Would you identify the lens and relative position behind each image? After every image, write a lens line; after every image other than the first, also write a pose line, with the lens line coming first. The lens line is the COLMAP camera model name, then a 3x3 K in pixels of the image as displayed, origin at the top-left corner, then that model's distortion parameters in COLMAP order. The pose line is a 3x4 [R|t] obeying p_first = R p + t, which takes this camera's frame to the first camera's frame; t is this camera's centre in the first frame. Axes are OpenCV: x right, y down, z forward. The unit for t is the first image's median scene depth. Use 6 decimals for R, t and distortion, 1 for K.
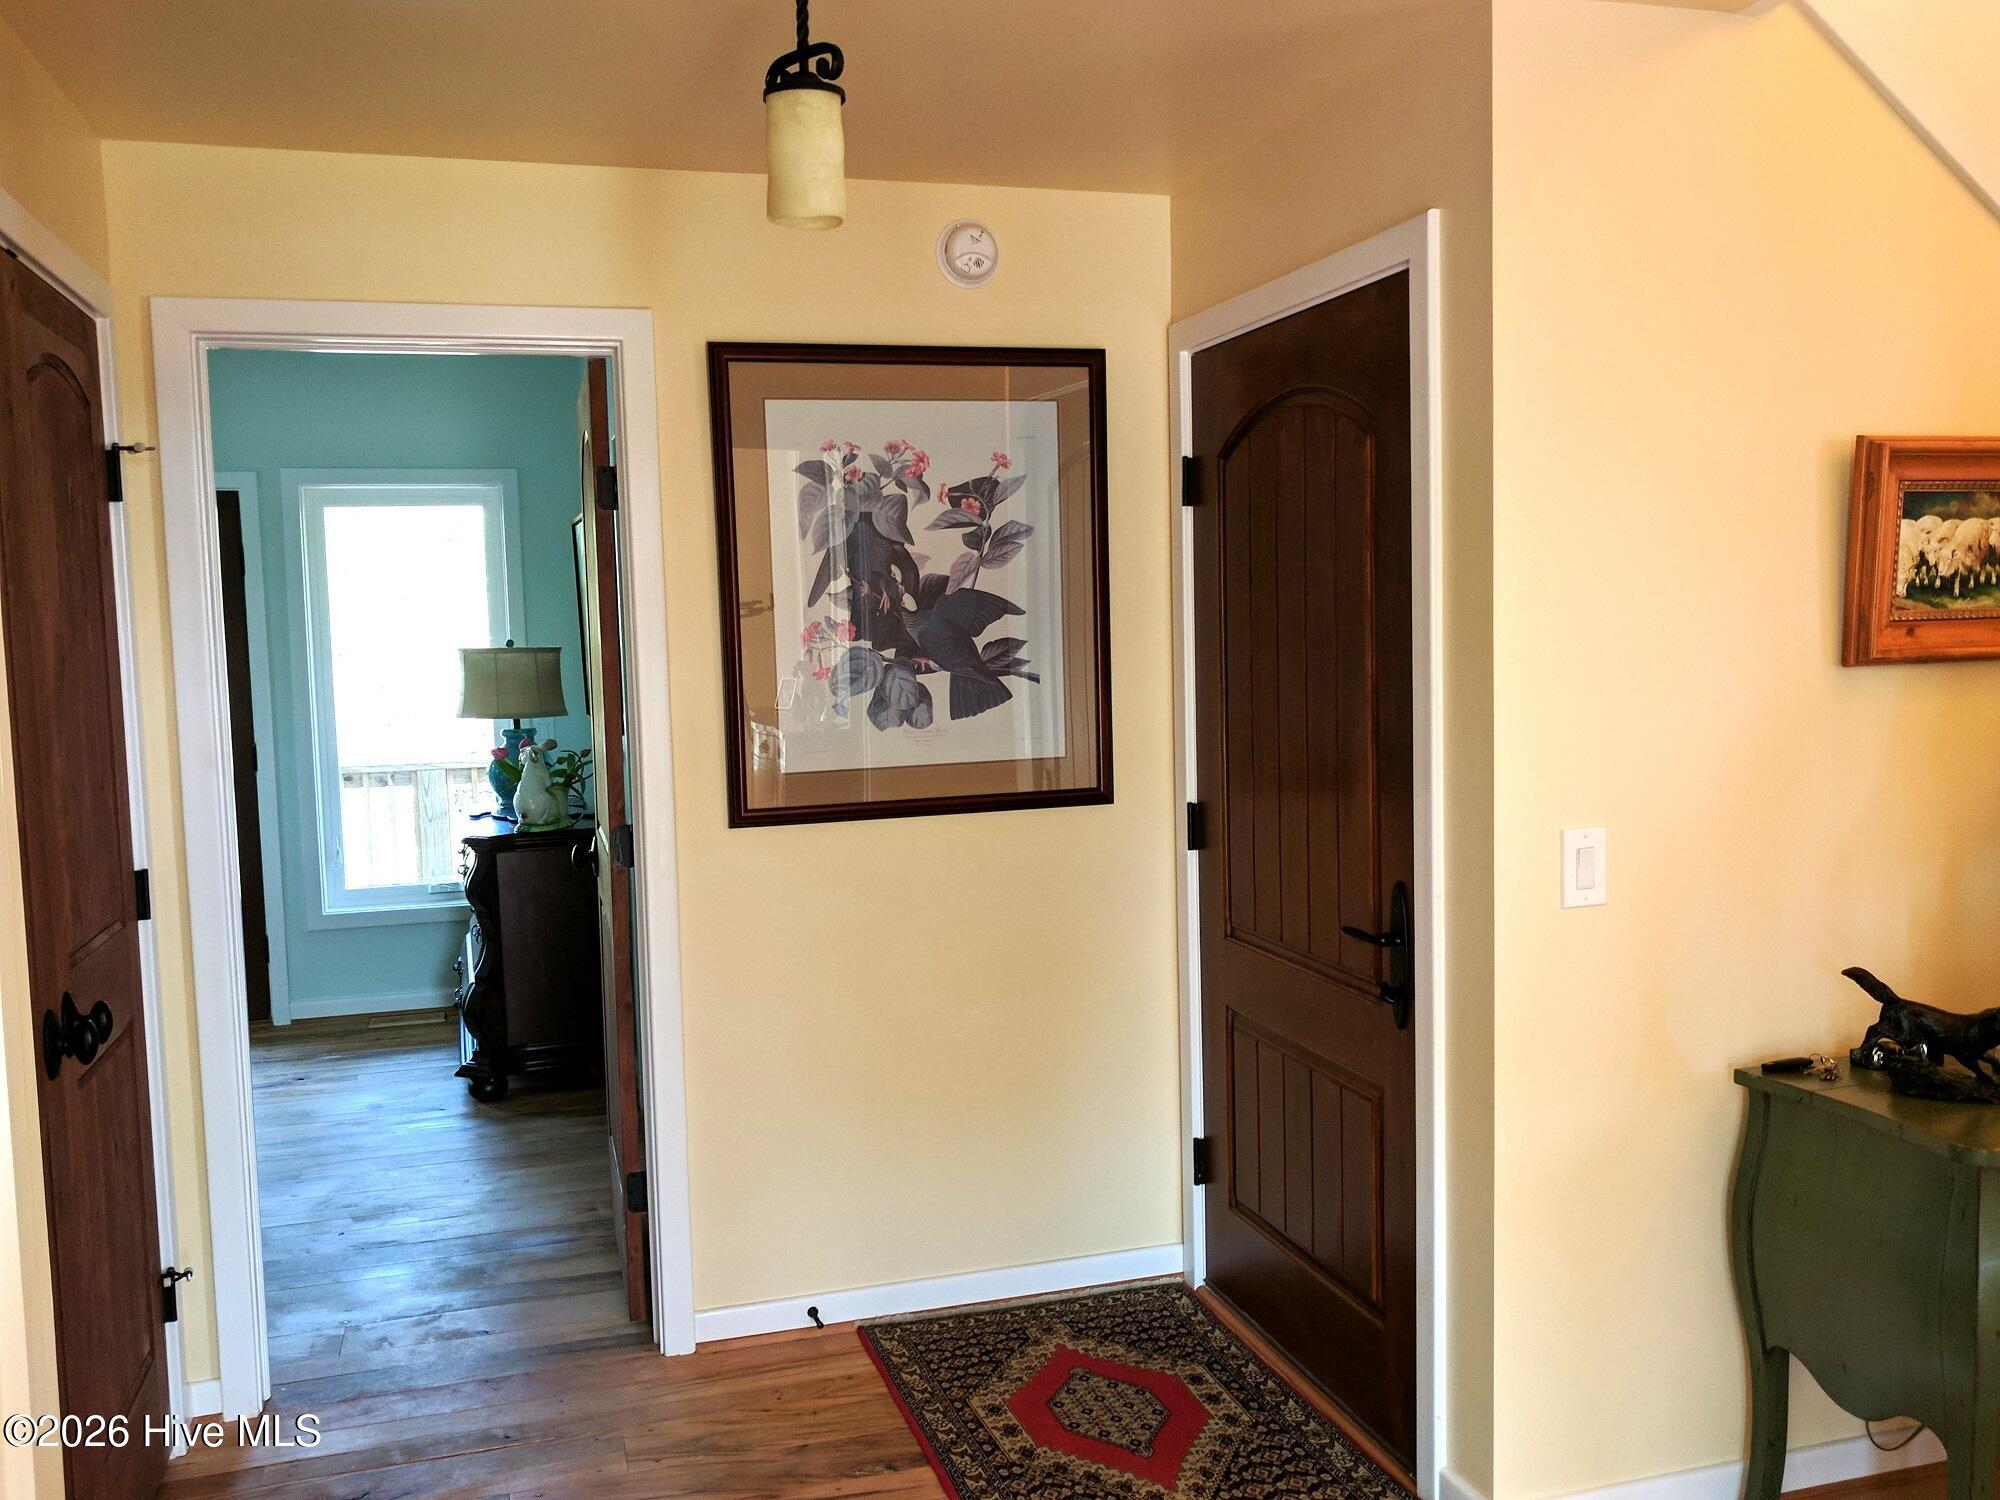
lens RADIAL K [[1697.1, 0, 995.5], [0, 1697.1, 760.4], [0, 0, 1]] dist [0.009549, -0.006278]
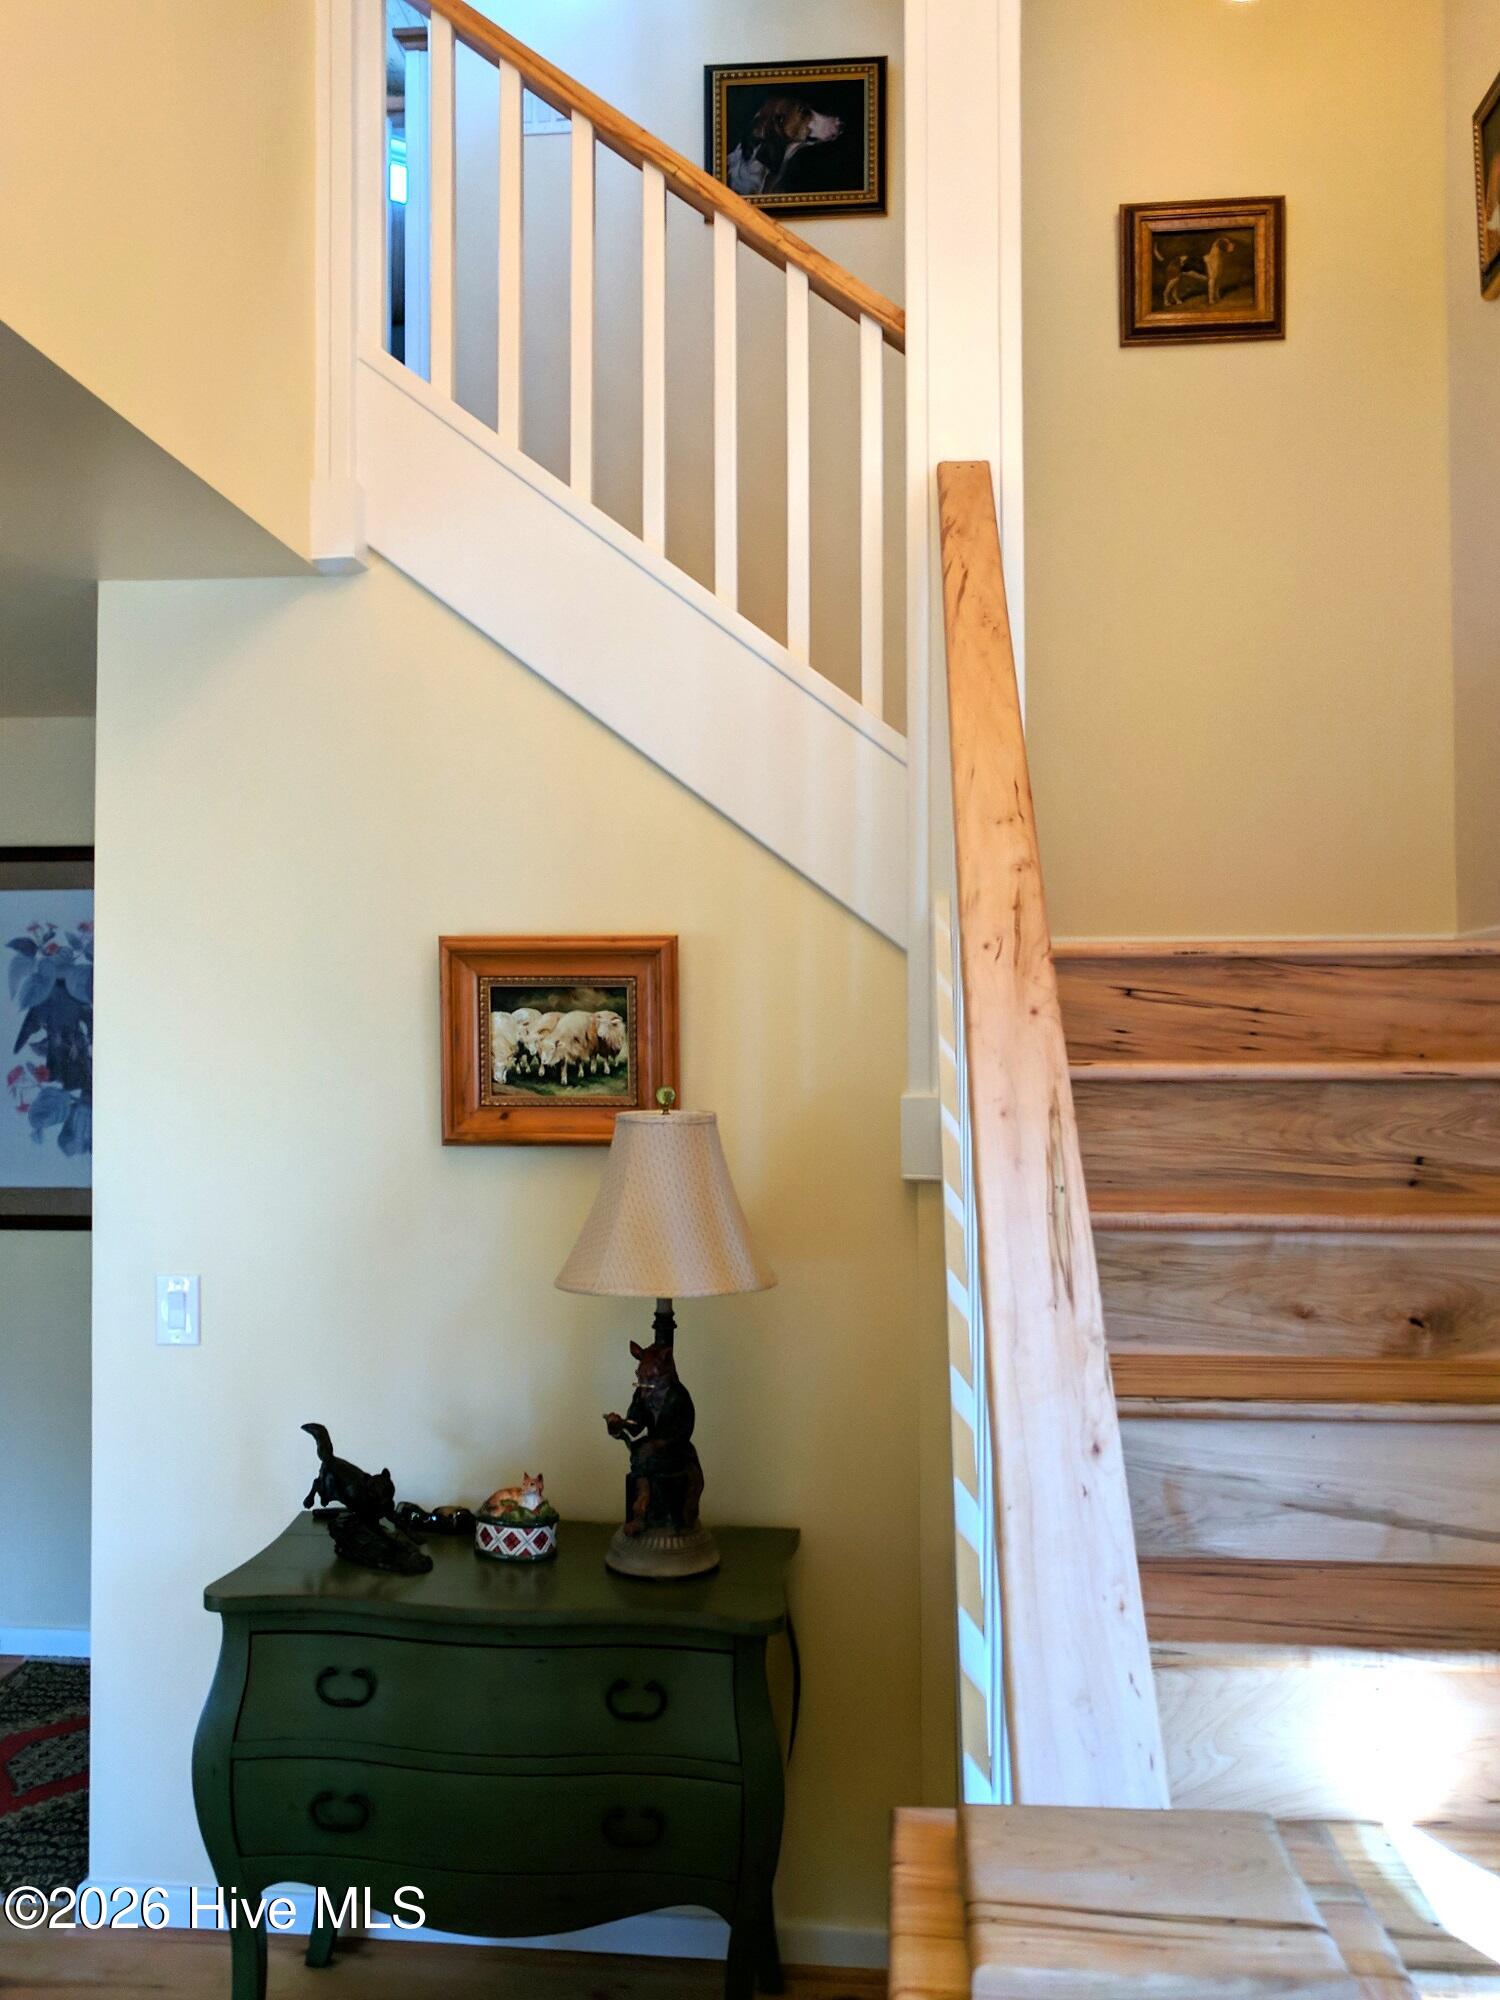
lens RADIAL K [[1697.1, 0, 752.4], [0, 1697.1, 993.2], [0, 0, 1]] dist [0.009549, -0.006278]
pose [[0.923981, 0.016122, -0.382097, 1.080126], [-0.055507, 0.994185, -0.092278, -0.062098], [0.378388, 0.106473, 0.919503, 0.067899]]
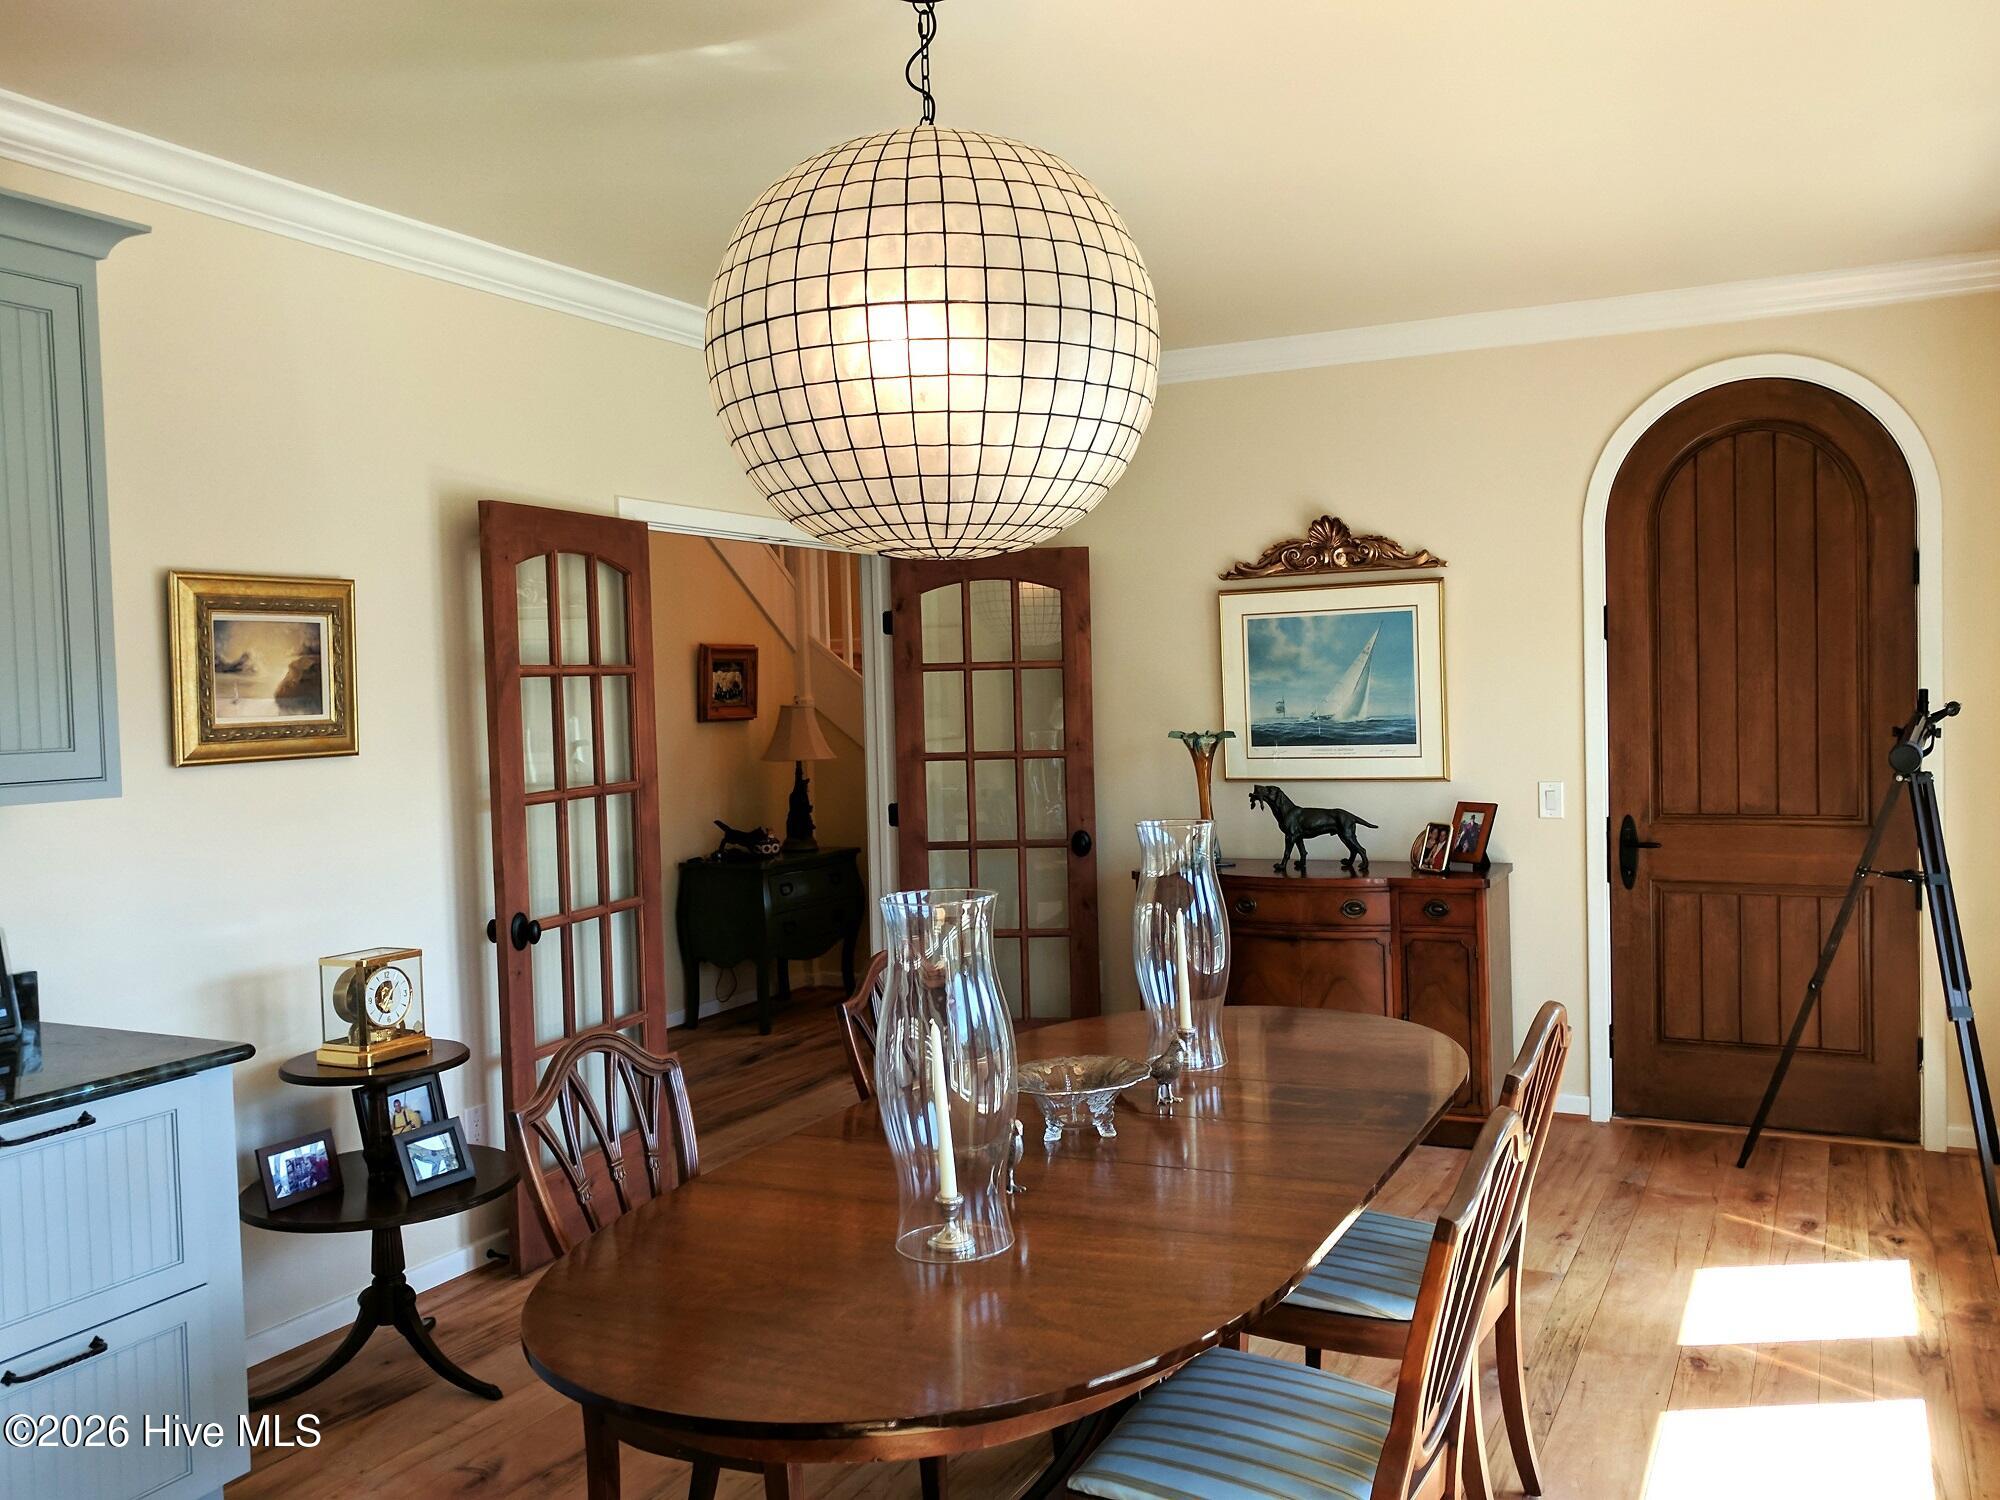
lens RADIAL K [[1697.1, 0, 995.5], [0, 1697.1, 760.4], [0, 0, 1]] dist [0.009549, -0.006278]
pose [[0.689259, -0.018417, 0.724281, -1.218521], [0.066340, 0.997082, -0.037779, 0.148591], [-0.721472, 0.074089, 0.688469, -1.313264]]
